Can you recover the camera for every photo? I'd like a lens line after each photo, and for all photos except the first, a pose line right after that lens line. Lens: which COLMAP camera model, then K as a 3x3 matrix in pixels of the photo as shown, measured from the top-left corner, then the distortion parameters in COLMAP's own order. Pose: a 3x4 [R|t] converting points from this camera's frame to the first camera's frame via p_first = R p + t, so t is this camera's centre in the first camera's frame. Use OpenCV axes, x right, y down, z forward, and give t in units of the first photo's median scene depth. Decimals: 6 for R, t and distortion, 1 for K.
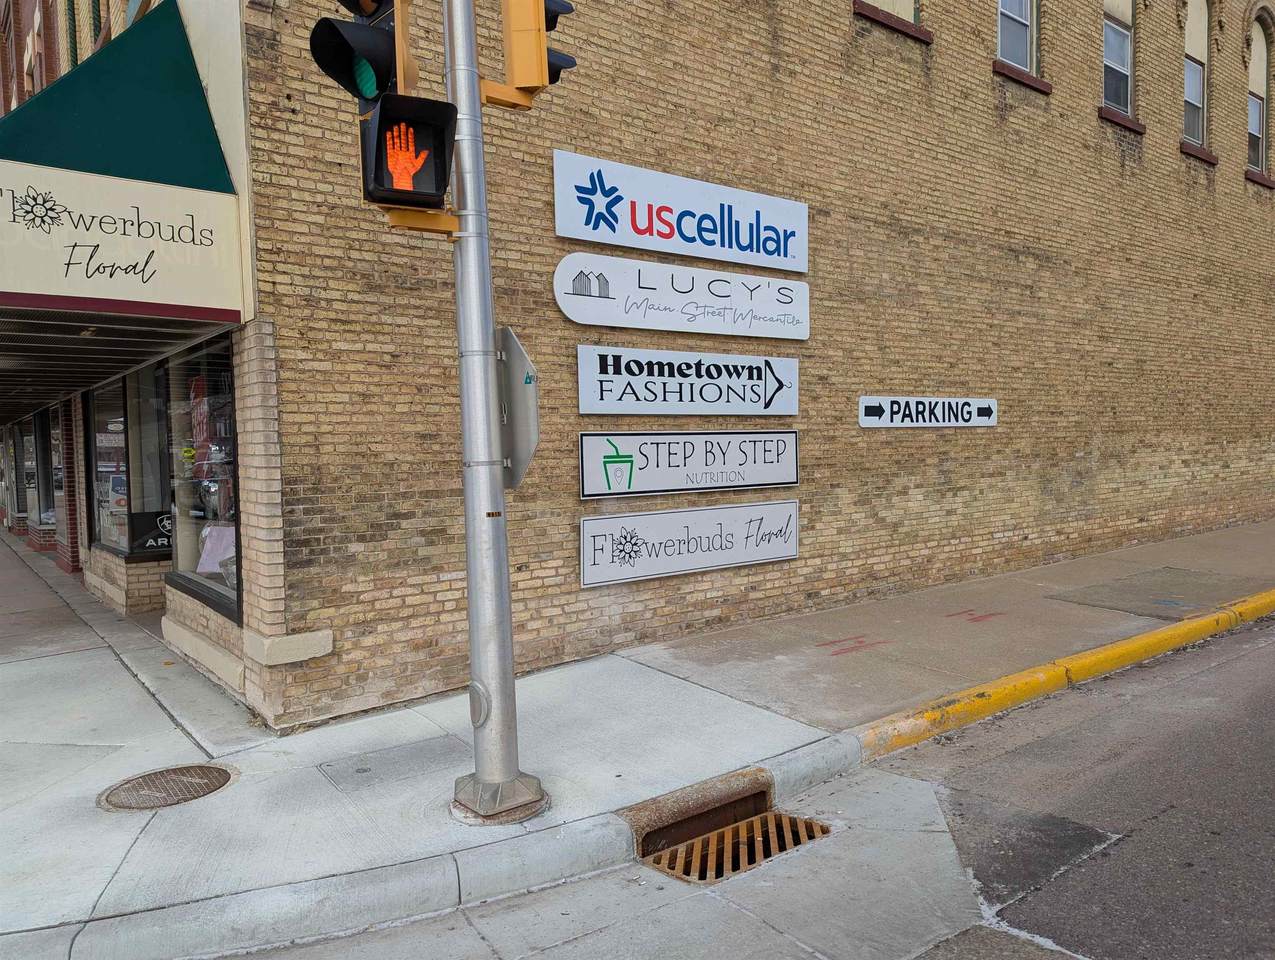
lens RADIAL K [[903.4, 0, 635.4], [0, 903.4, 485.5], [0, 0, 1]] dist [0.046099, -0.044512]
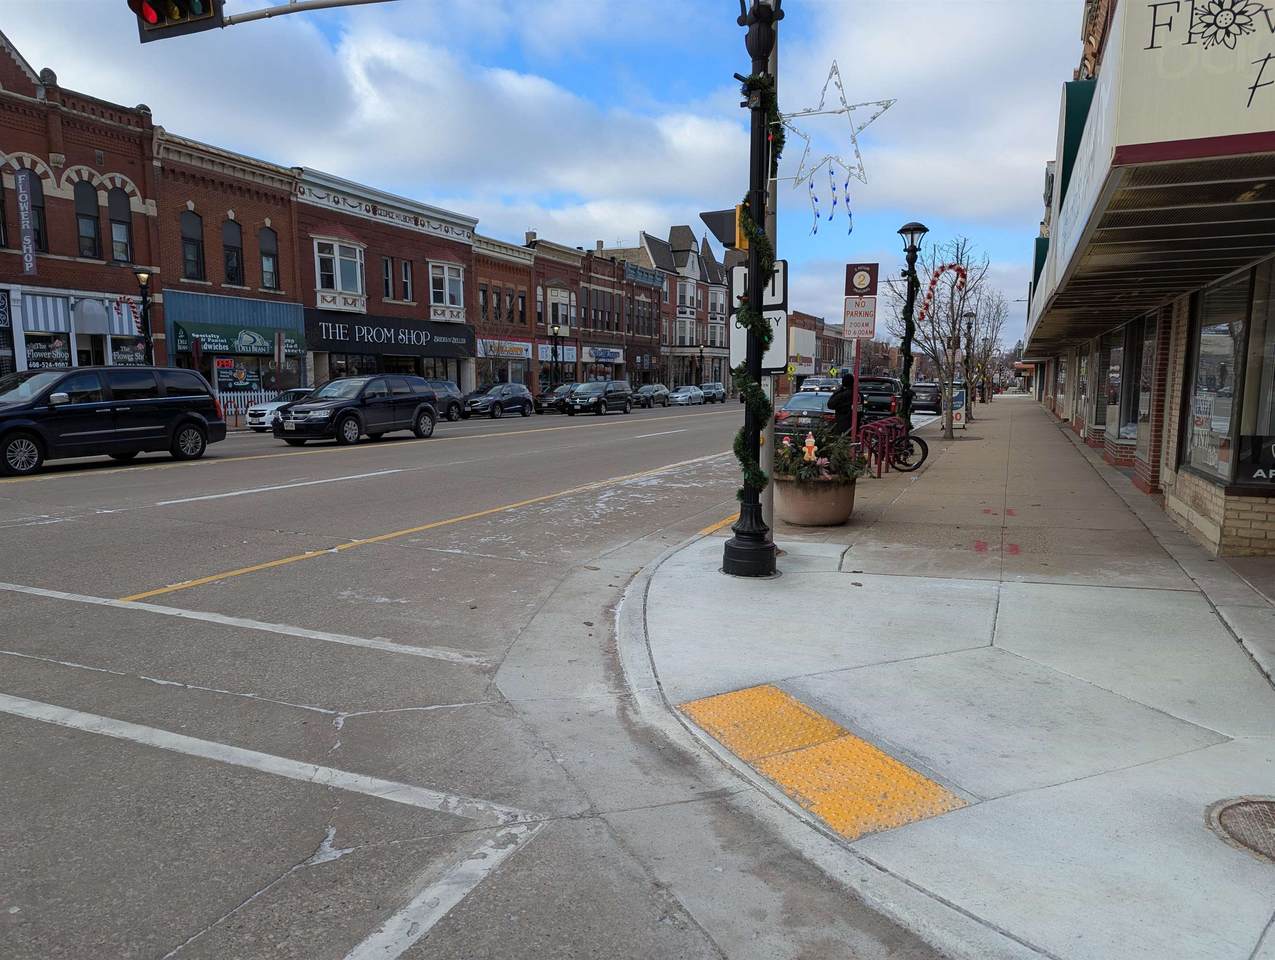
lens RADIAL K [[903.4, 0, 635.4], [0, 903.4, 485.5], [0, 0, 1]] dist [0.046099, -0.044512]
pose [[0.495382, 0.131467, -0.858670, -0.104524], [-0.054322, 0.991235, 0.120423, 0.005202], [0.866975, -0.013010, 0.498181, 0.109580]]
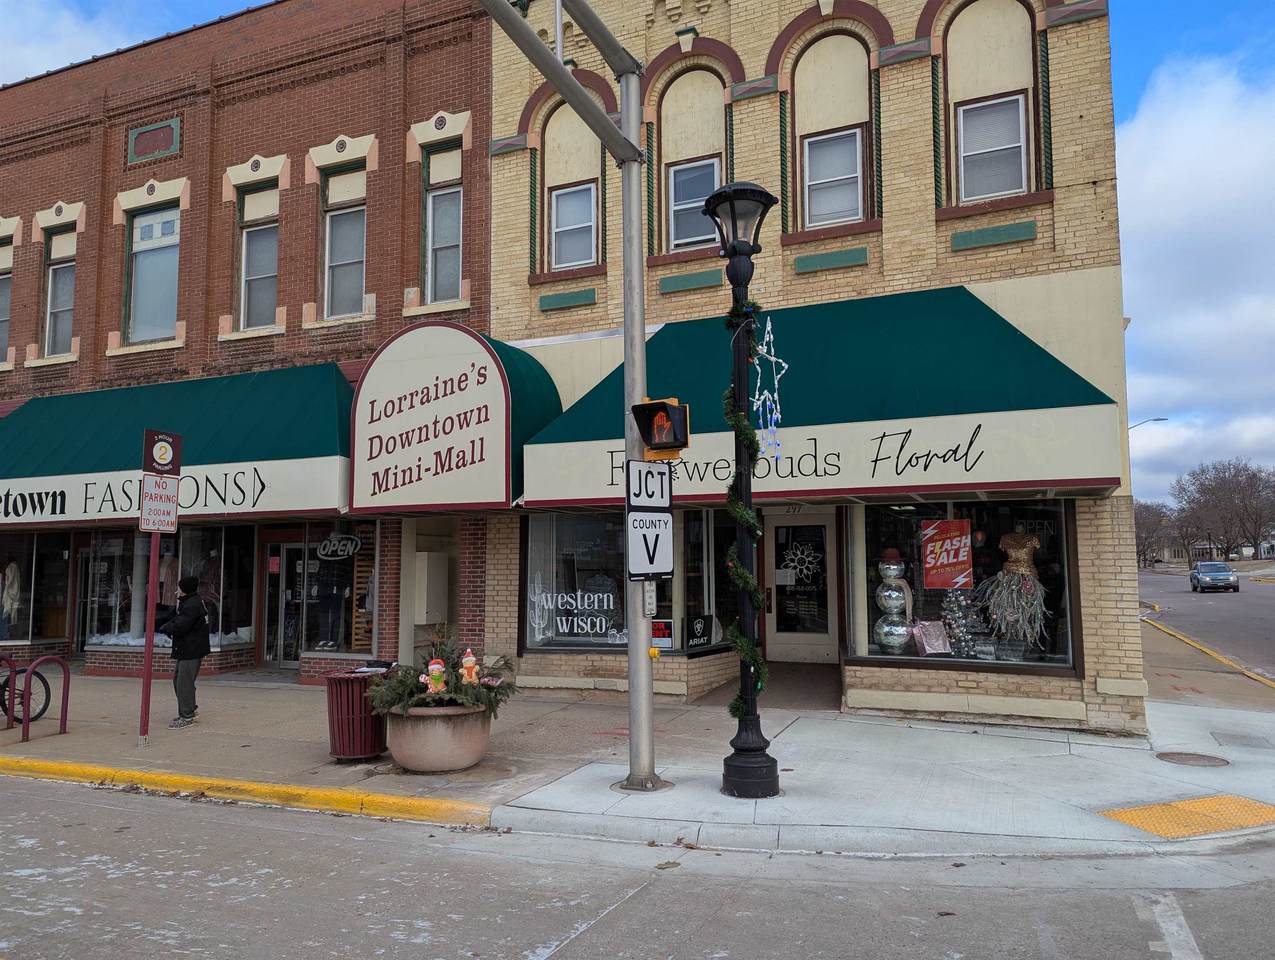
lens RADIAL K [[903.4, 0, 635.4], [0, 903.4, 485.5], [0, 0, 1]] dist [0.046099, -0.044512]
pose [[0.877882, 0.062061, 0.474838, -1.078709], [0.007724, 0.989603, -0.143621, 0.027406], [-0.478814, 0.129750, 0.868275, -0.021765]]
